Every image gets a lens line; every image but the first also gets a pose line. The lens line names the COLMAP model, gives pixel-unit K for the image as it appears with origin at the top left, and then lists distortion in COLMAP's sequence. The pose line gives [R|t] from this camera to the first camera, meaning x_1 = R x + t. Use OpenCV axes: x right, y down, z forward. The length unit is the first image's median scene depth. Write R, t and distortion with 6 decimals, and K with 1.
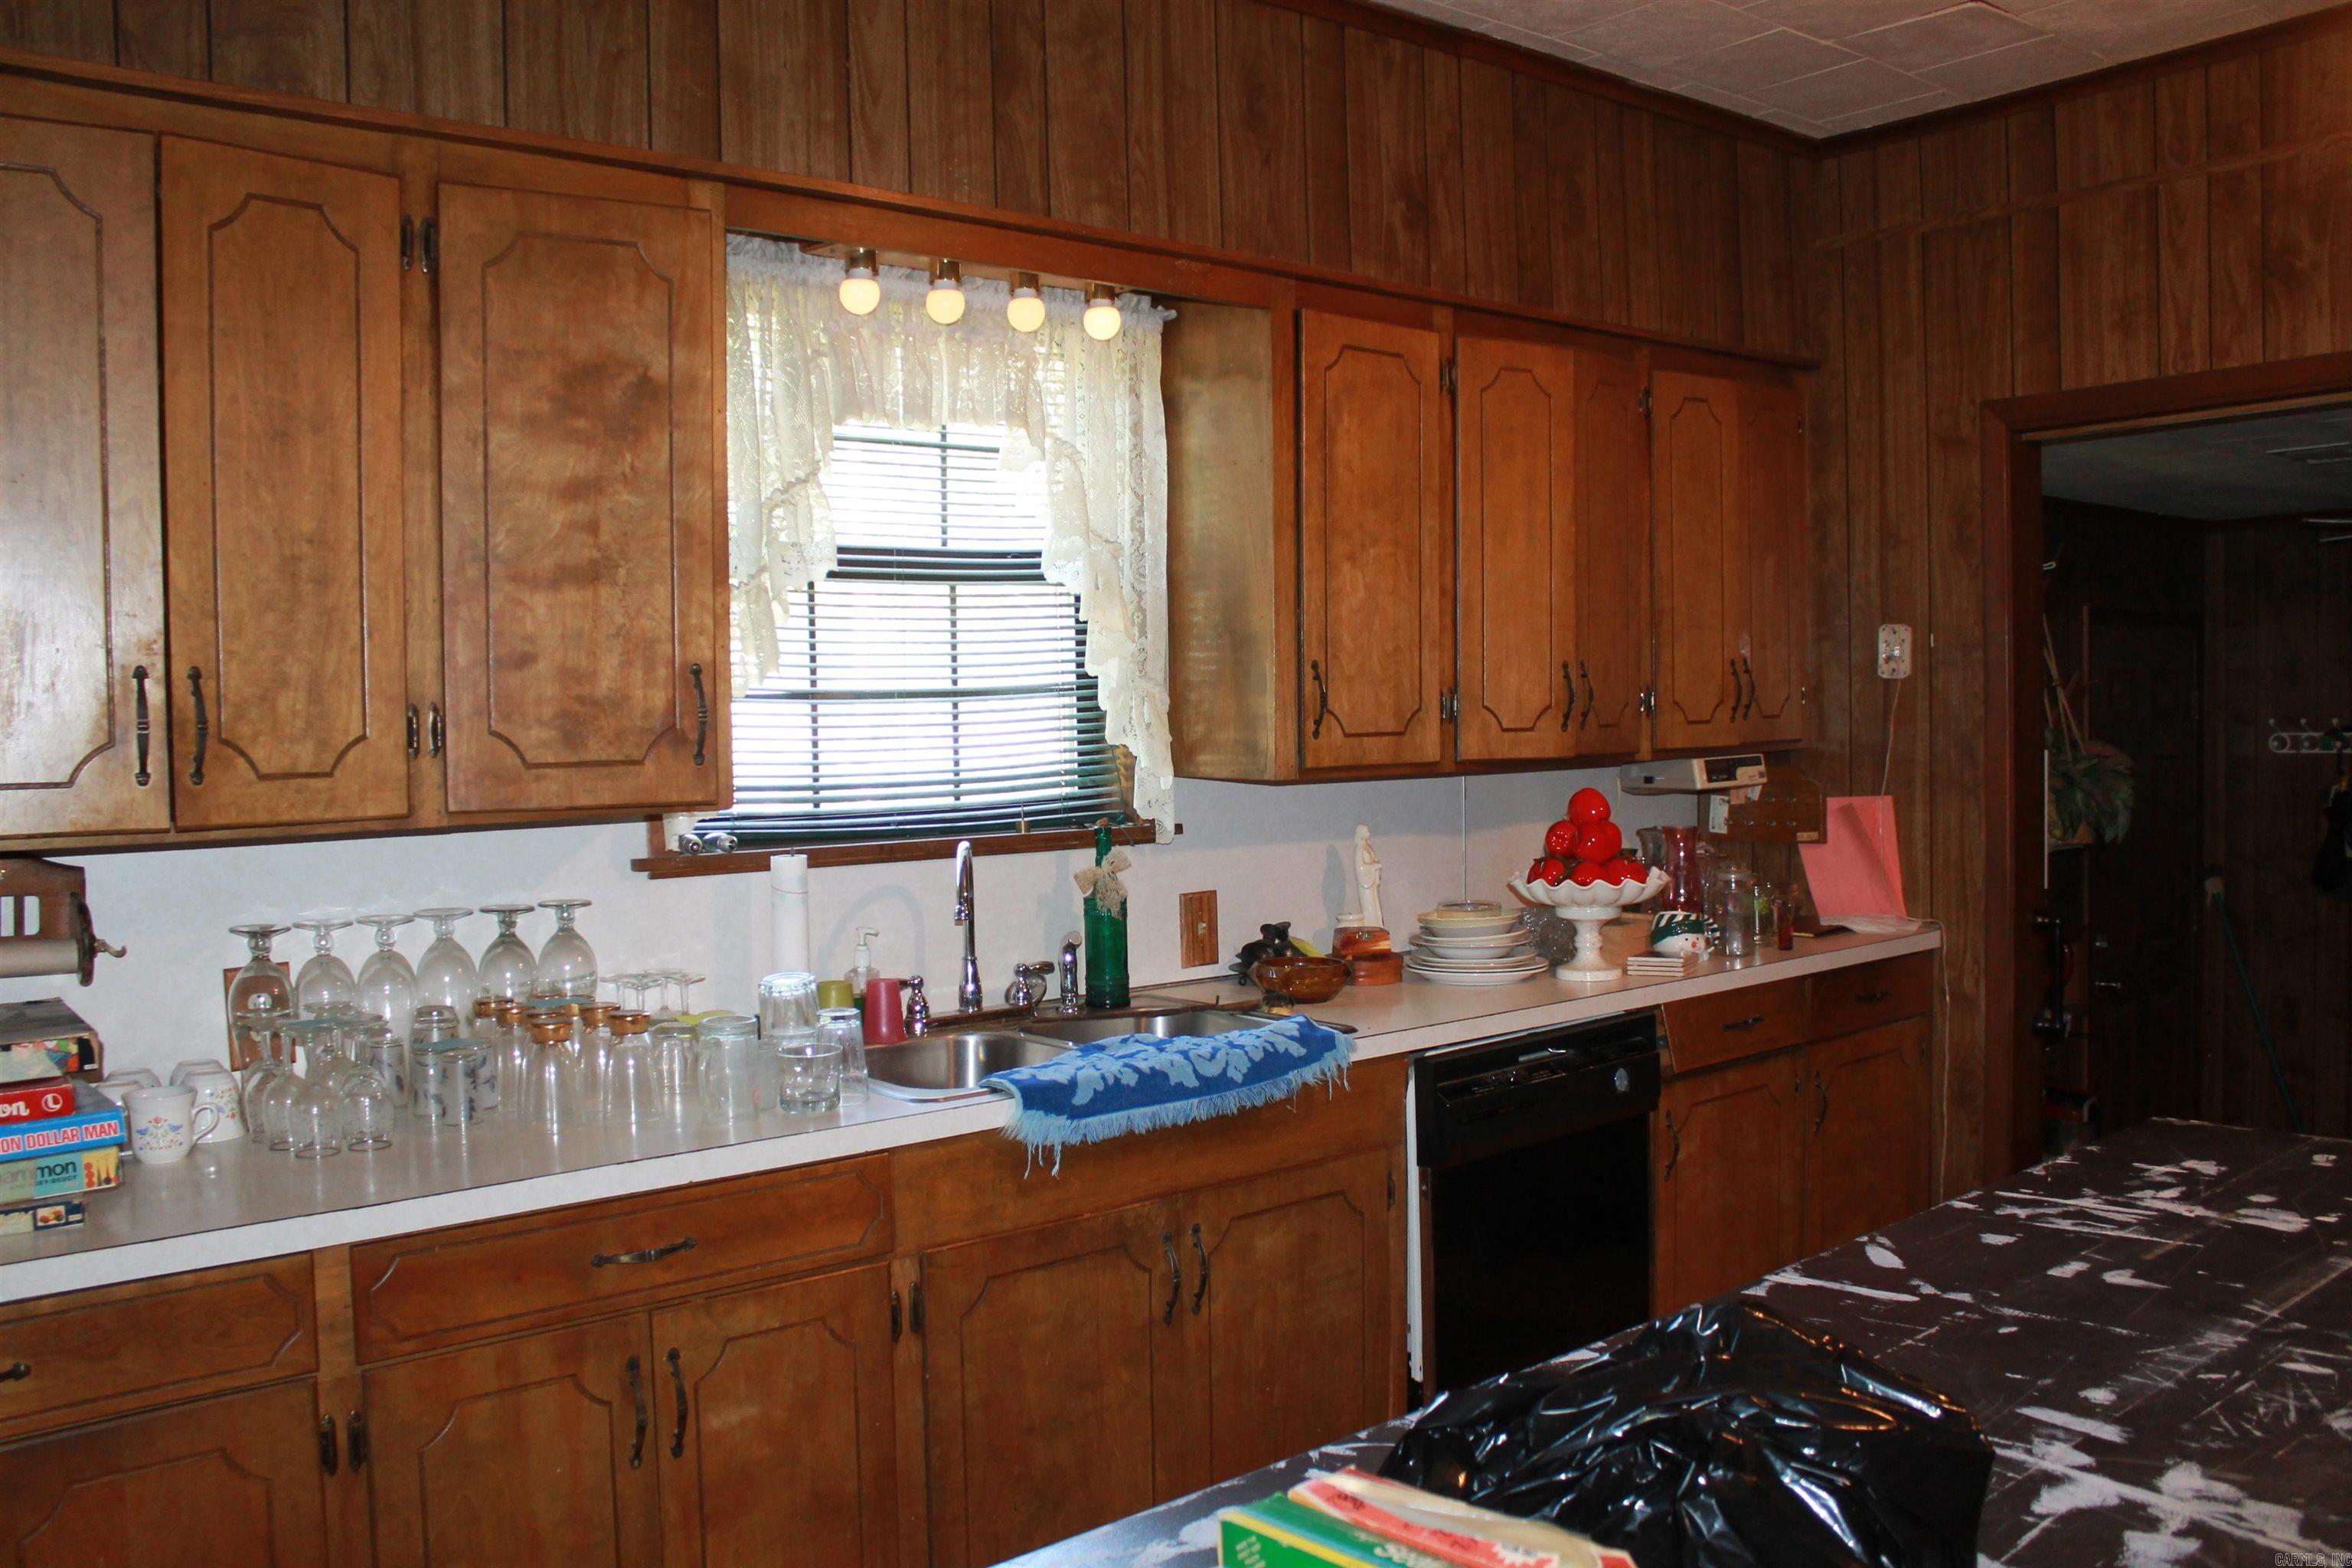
lens RADIAL K [[1977.2, 0, 1141.5], [0, 1977.2, 802.8], [0, 0, 1]] dist [-0.160999, 0.138557]
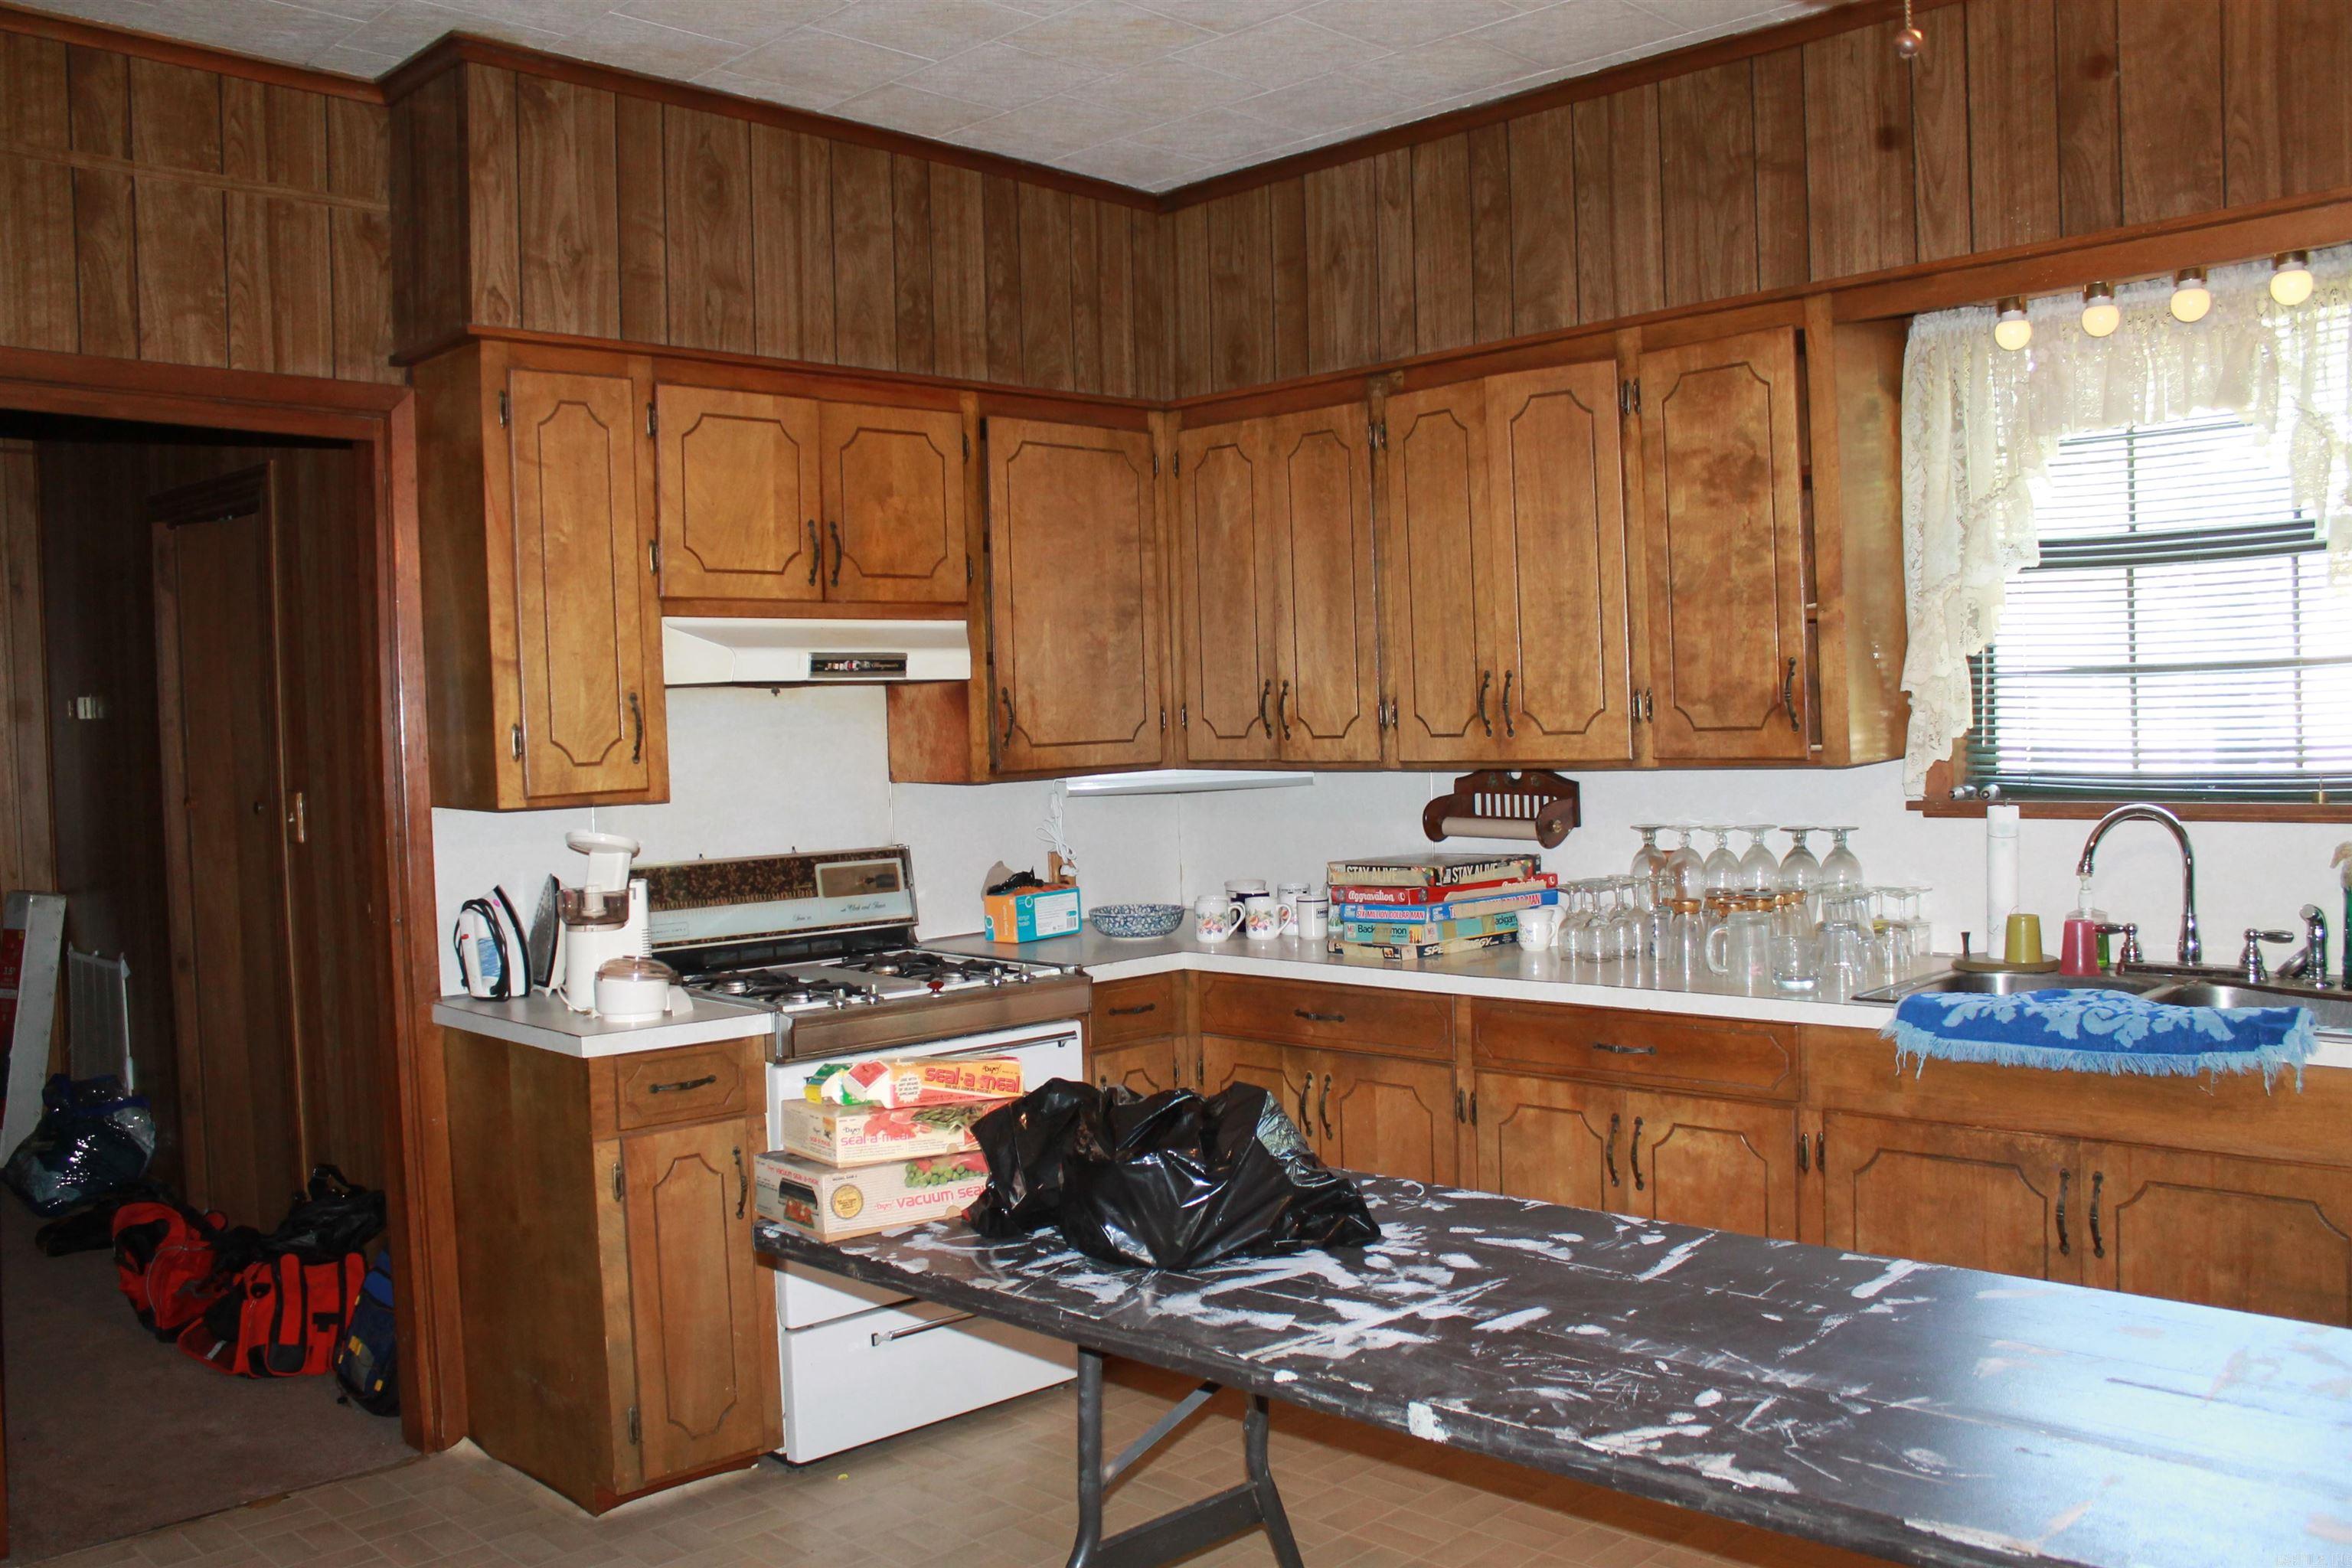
lens RADIAL K [[1977.2, 0, 1162.3], [0, 1977.2, 798.3], [0, 0, 1]] dist [-0.160999, 0.138557]
pose [[0.088199, 0.059218, -0.994341, 1.024191], [-0.011616, 0.998225, 0.058419, -0.043885], [0.996035, 0.006397, 0.088731, 0.408192]]
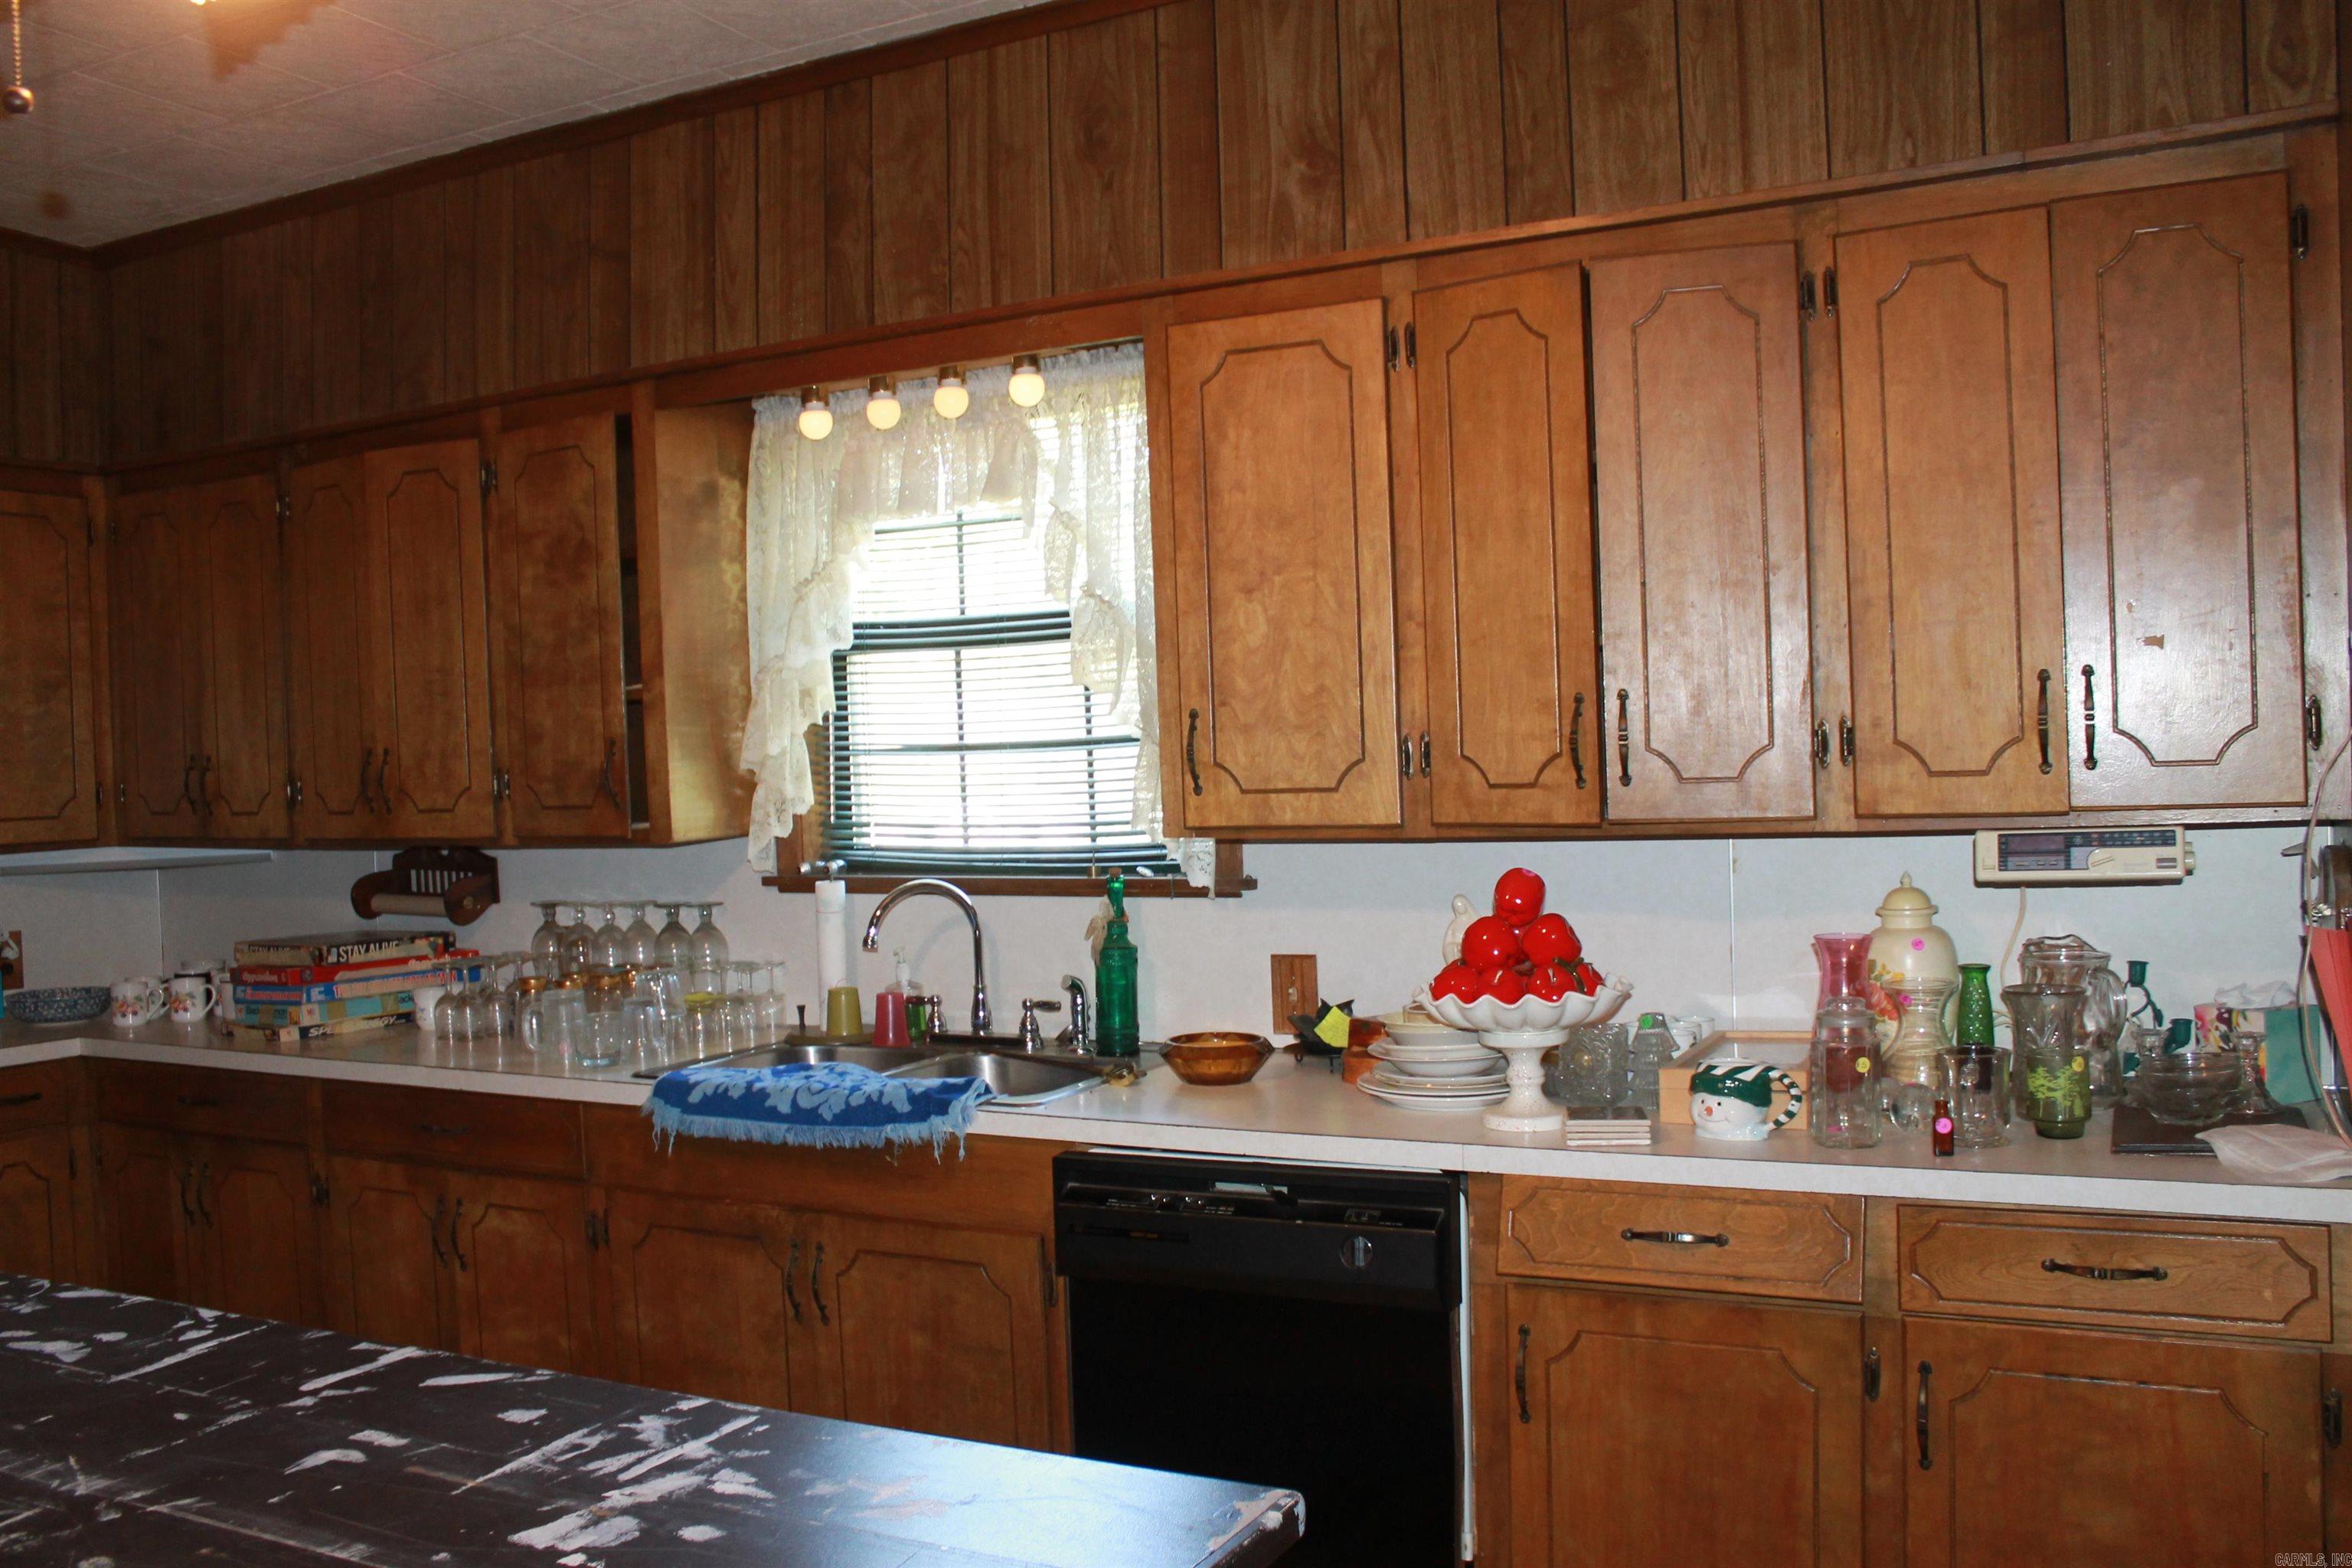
lens RADIAL K [[1977.2, 0, 1166.5], [0, 1977.2, 794.8], [0, 0, 1]] dist [-0.160999, 0.138557]
pose [[0.378015, 0.029110, -0.925342, 1.125776], [-0.017682, 0.999550, 0.024221, -0.066071], [0.925631, 0.007206, 0.378360, 0.780902]]
